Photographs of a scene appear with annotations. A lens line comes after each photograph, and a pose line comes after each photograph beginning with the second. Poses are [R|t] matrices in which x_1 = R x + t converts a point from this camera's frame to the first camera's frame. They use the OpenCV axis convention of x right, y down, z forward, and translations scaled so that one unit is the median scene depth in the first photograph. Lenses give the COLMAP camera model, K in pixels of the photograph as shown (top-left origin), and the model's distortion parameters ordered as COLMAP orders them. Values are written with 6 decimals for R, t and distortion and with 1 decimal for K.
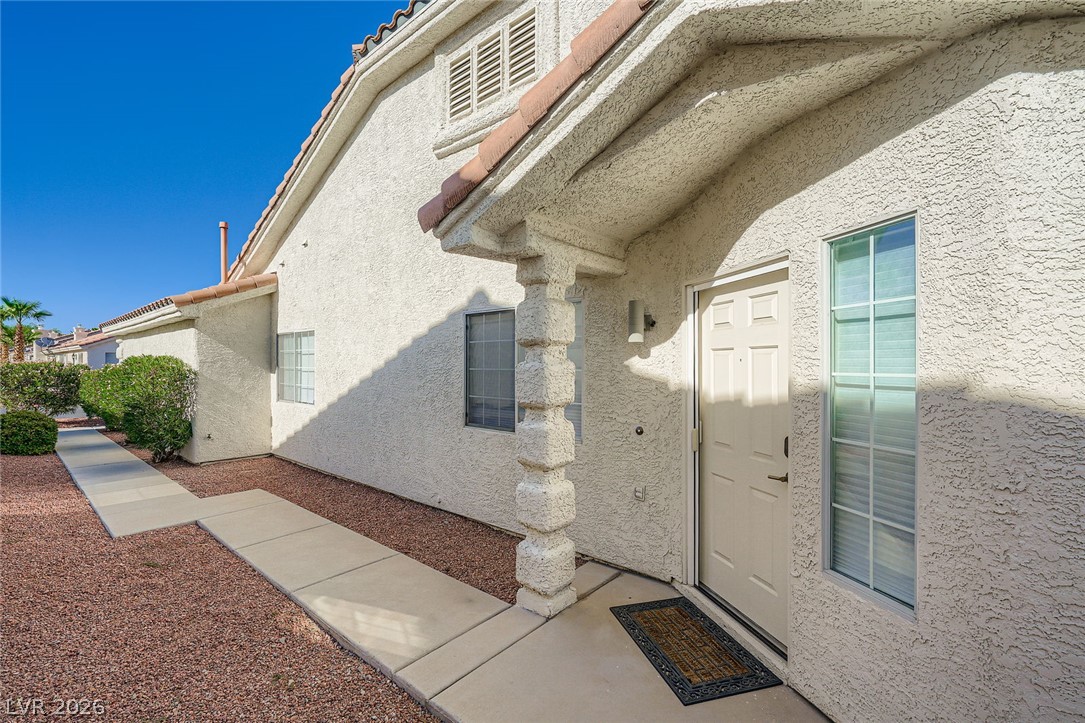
lens RADIAL K [[464.8, 0, 543.4], [0, 464.8, 362.6], [0, 0, 1]] dist [-0.002688, 0.000111]
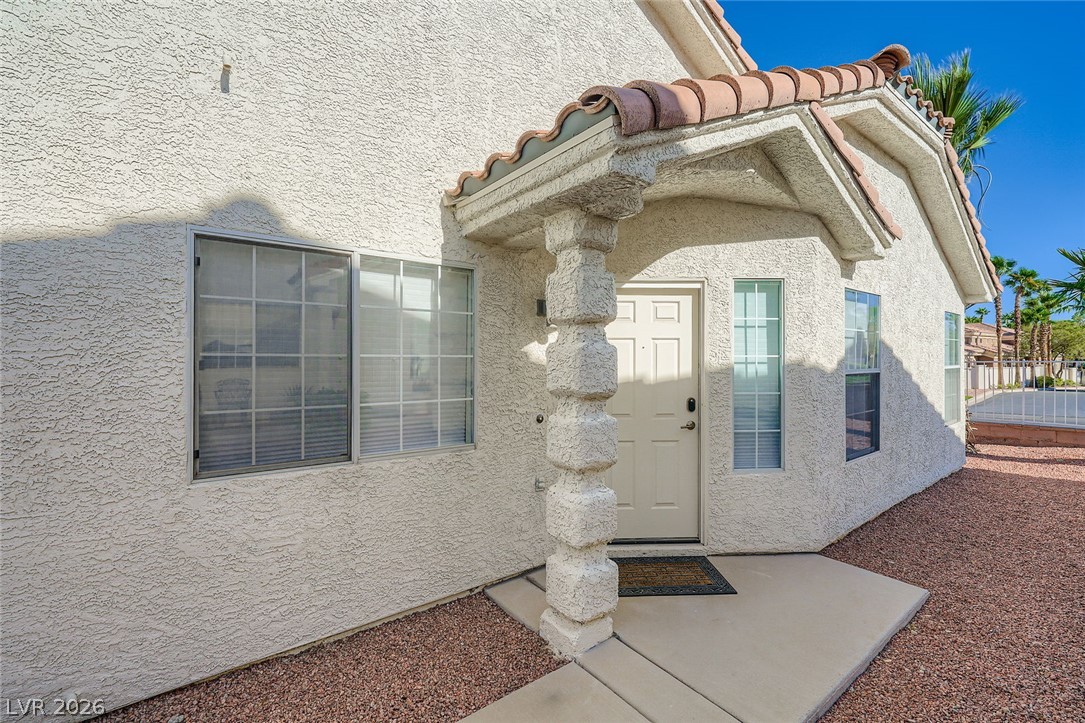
lens RADIAL K [[464.8, 0, 536.3], [0, 464.8, 359.7], [0, 0, 1]] dist [-0.002688, 0.000111]
pose [[0.217872, 0.006749, 0.975954, -0.925974], [-0.001600, 0.999977, -0.006558, 0.037414], [-0.975976, -0.000133, 0.217878, 0.998118]]
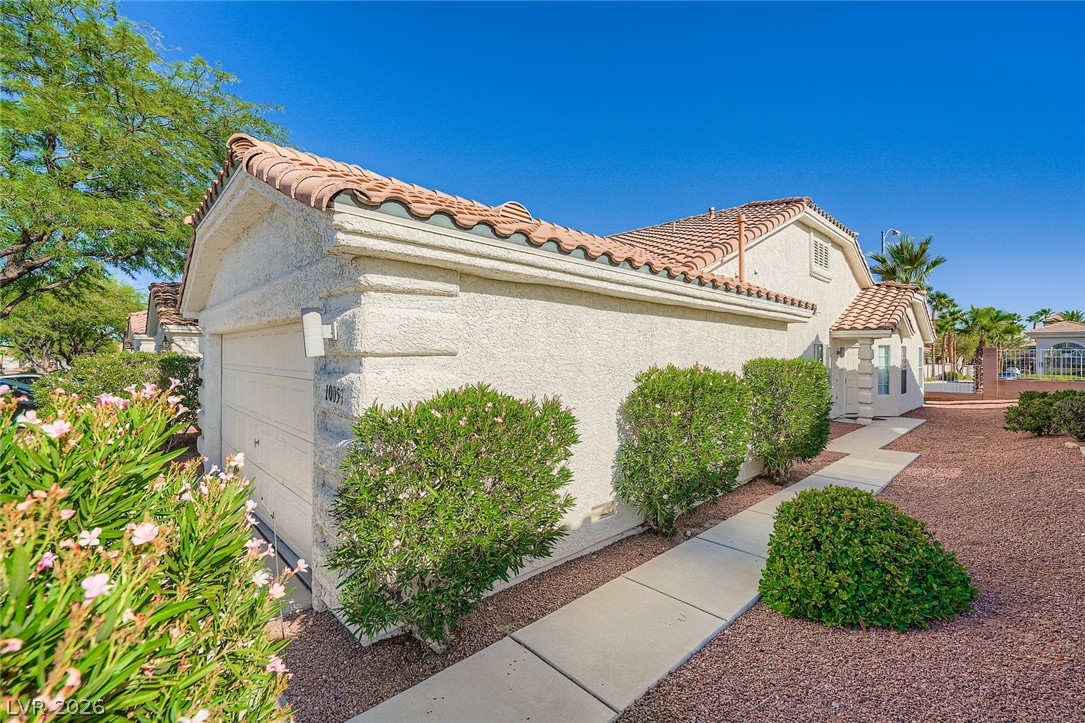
lens RADIAL K [[464.8, 0, 551.5], [0, 464.8, 362.0], [0, 0, 1]] dist [-0.002688, 0.000111]
pose [[0.099150, -0.005003, 0.995060, -4.777821], [-0.003211, 0.999981, 0.005348, -0.029967], [-0.995067, -0.003725, 0.099132, 3.699448]]
